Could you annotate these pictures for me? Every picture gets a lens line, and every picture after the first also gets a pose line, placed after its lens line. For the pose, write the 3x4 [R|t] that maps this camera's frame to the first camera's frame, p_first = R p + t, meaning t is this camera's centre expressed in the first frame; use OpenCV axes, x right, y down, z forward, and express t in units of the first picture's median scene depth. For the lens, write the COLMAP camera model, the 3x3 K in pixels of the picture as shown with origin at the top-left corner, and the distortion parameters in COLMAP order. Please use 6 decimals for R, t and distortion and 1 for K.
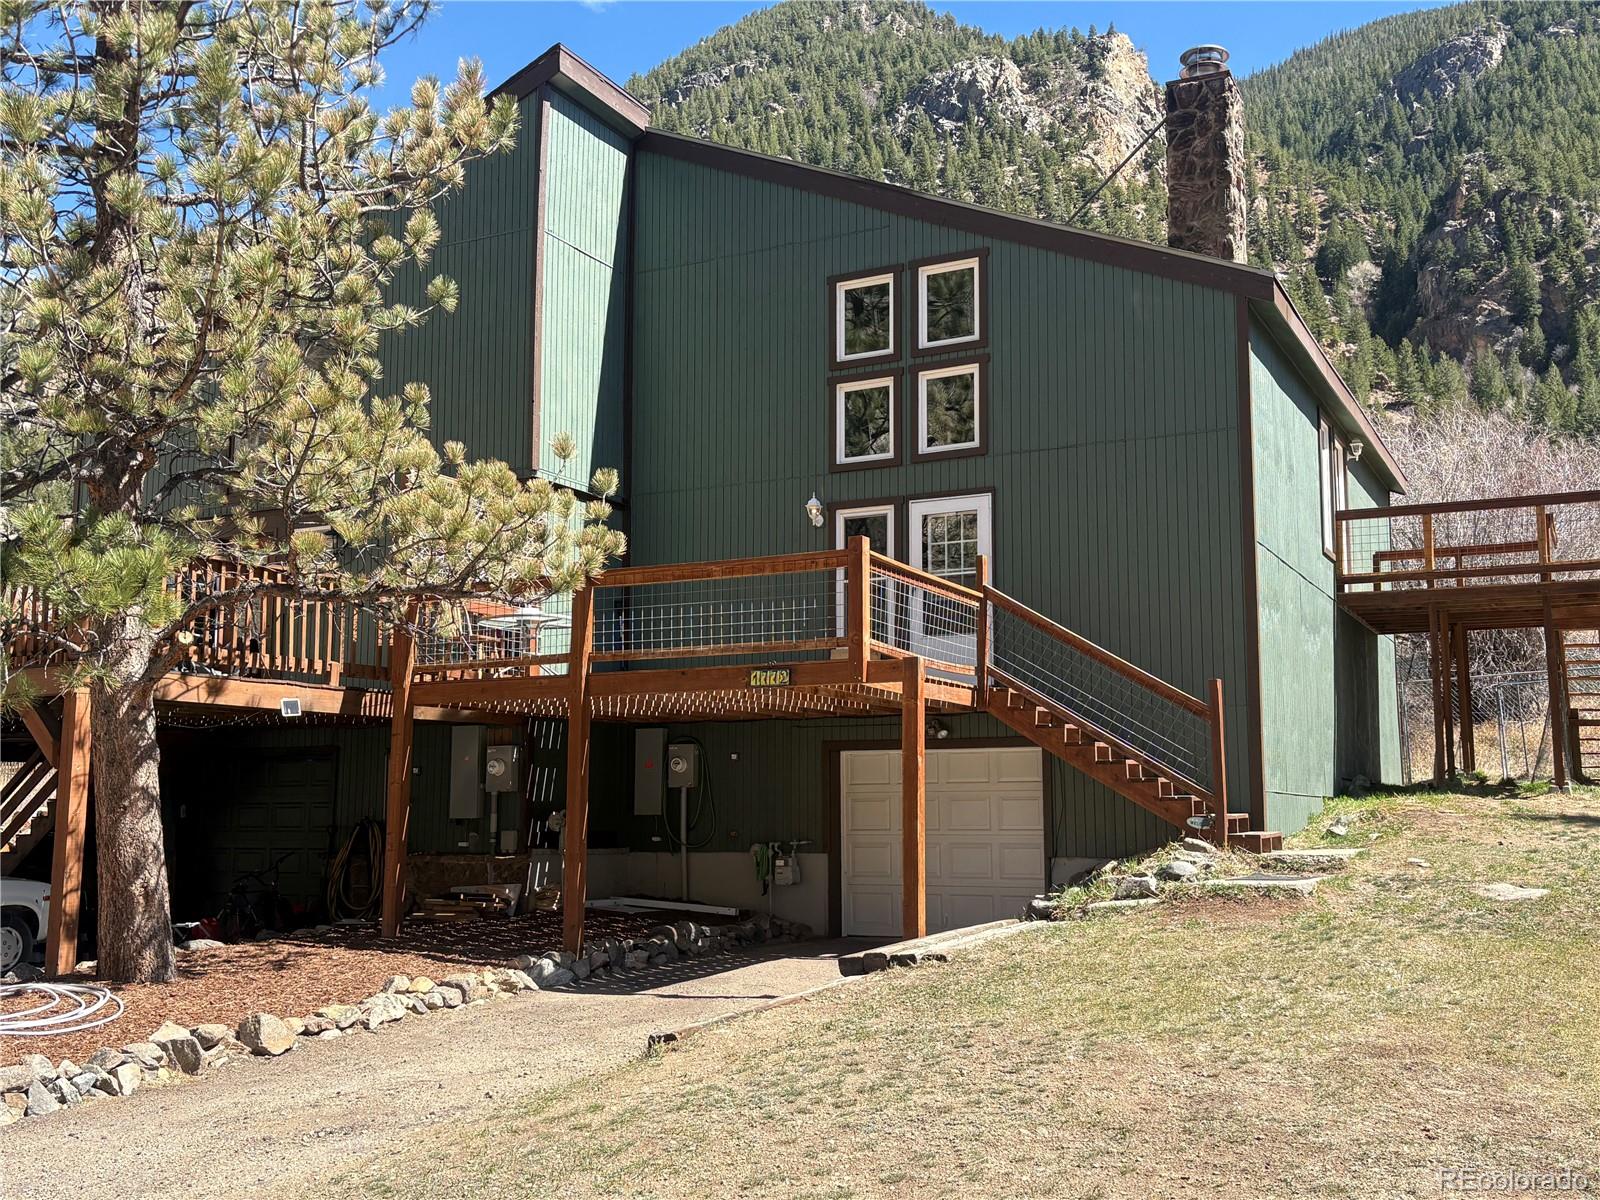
lens RADIAL K [[1514.9, 0, 805.0], [0, 1514.9, 606.4], [0, 0, 1]] dist [0.012087, 0.000000]
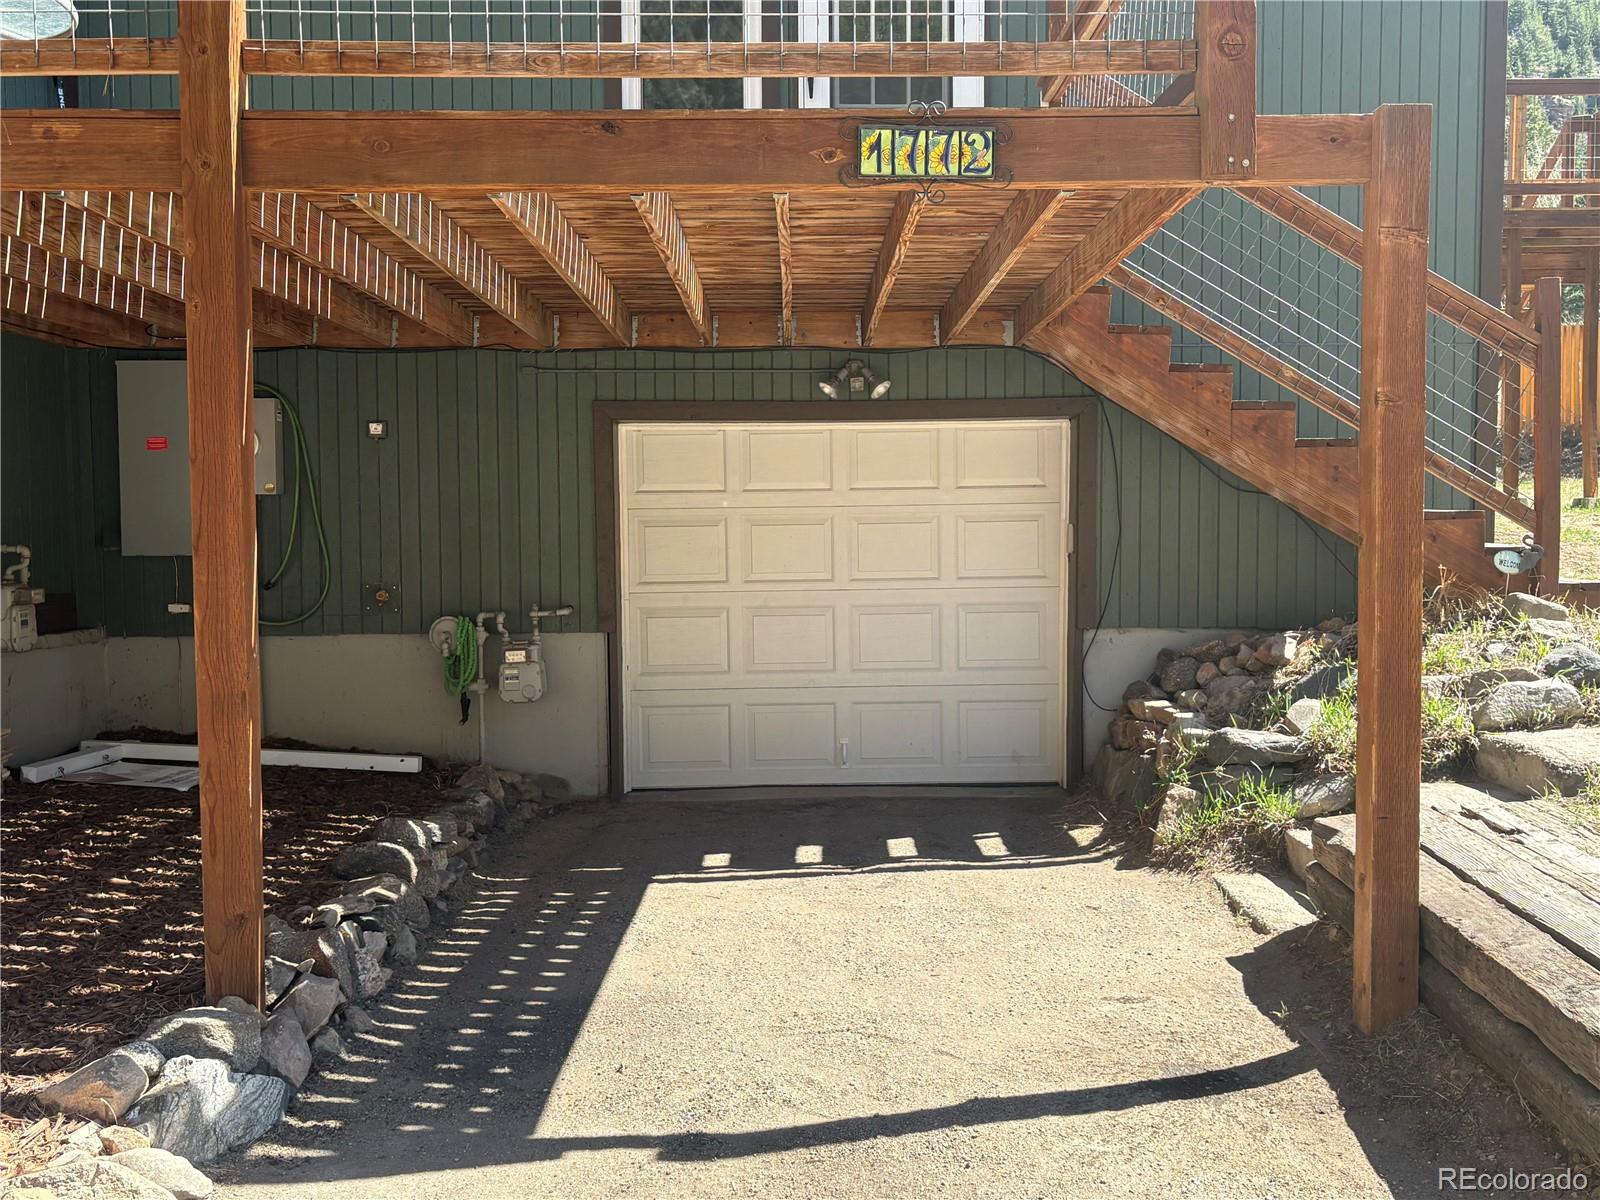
lens RADIAL K [[1514.9, 0, 804.7], [0, 1514.9, 603.9], [0, 0, 1]] dist [0.012087, 0.000000]
pose [[0.880260, -0.029604, 0.473568, -0.192604], [-0.054564, 0.985115, 0.163006, 0.085639], [-0.471345, -0.169328, 0.865542, 0.663402]]
